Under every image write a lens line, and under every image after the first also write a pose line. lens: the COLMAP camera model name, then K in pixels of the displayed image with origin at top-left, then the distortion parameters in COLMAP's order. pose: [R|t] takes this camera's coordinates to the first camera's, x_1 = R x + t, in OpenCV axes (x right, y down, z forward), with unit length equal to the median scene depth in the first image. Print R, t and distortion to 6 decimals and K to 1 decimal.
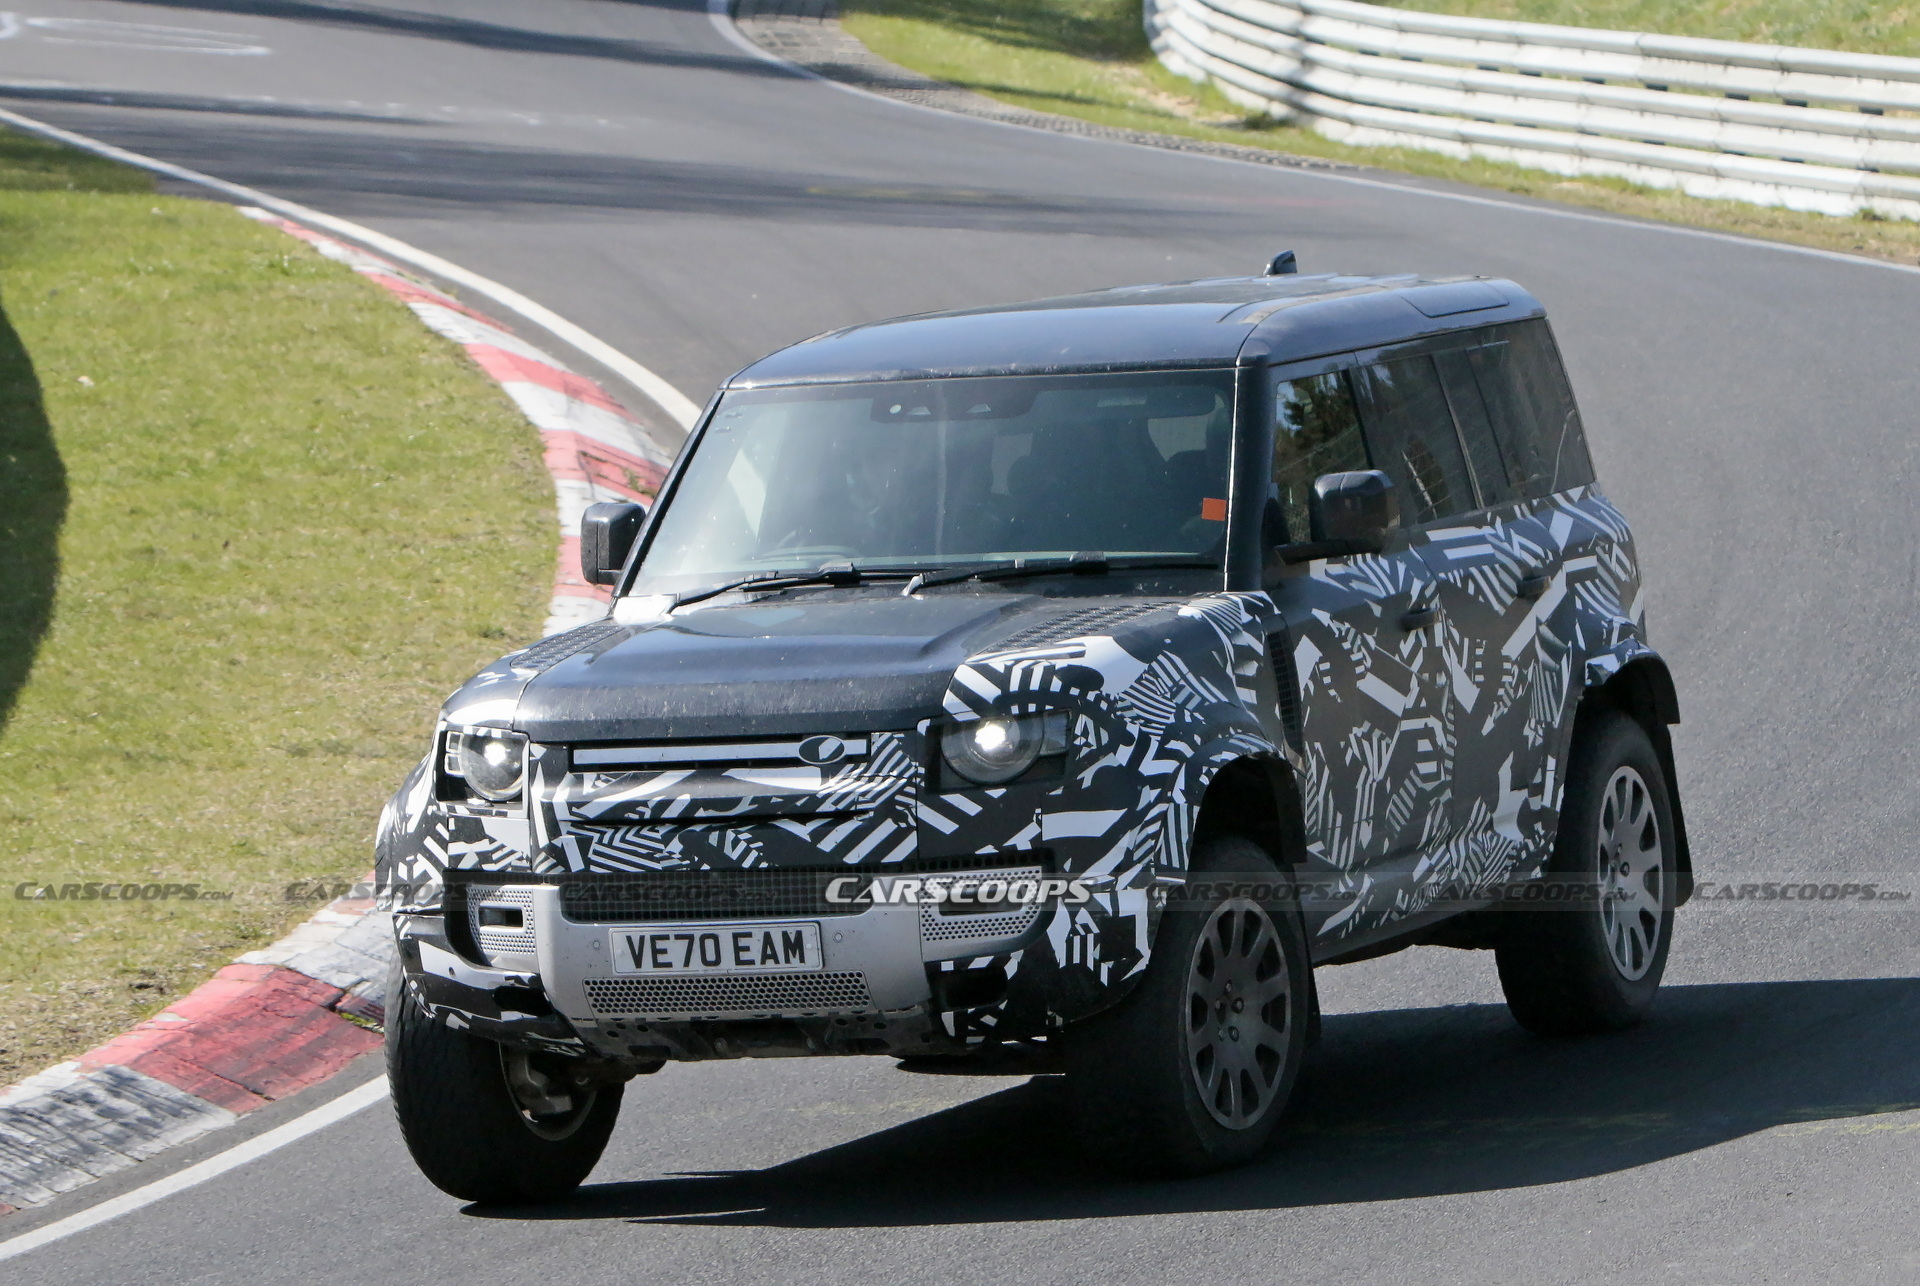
lens RADIAL K [[14164.1, 0, 1102.0], [0, 14164.1, 703.9], [0, 0, 1]] dist [7.461923, 36.310410]
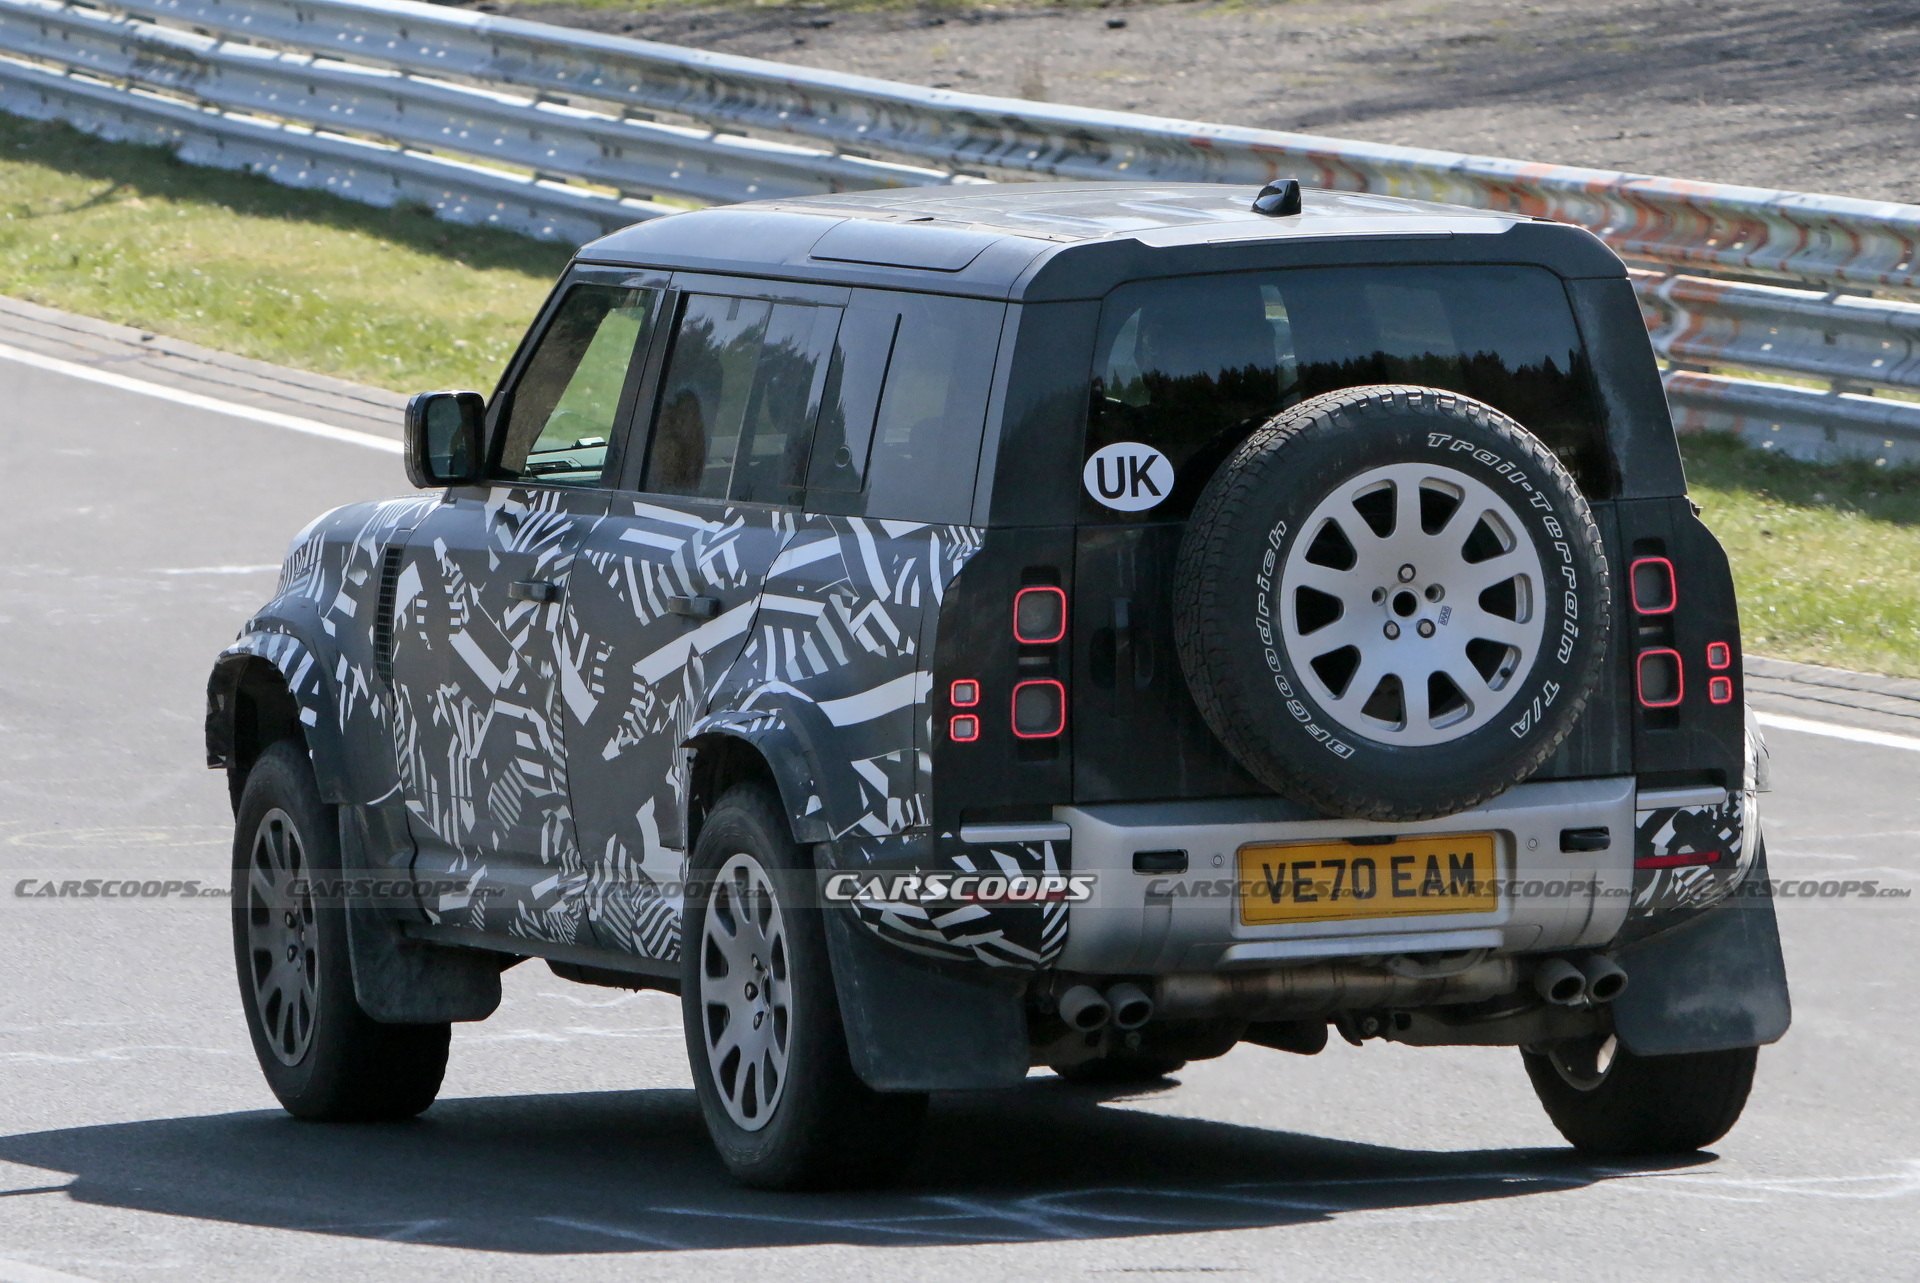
lens RADIAL K [[13678.3, 0, 1233.9], [0, 13678.3, 669.0], [0, 0, 1]] dist [6.674877, 2.074365]
pose [[-0.762816, 0.116248, -0.636080, 0.510532], [0.028925, 0.988857, 0.146033, -0.119392], [0.645968, 0.092998, -0.757679, 1.648928]]
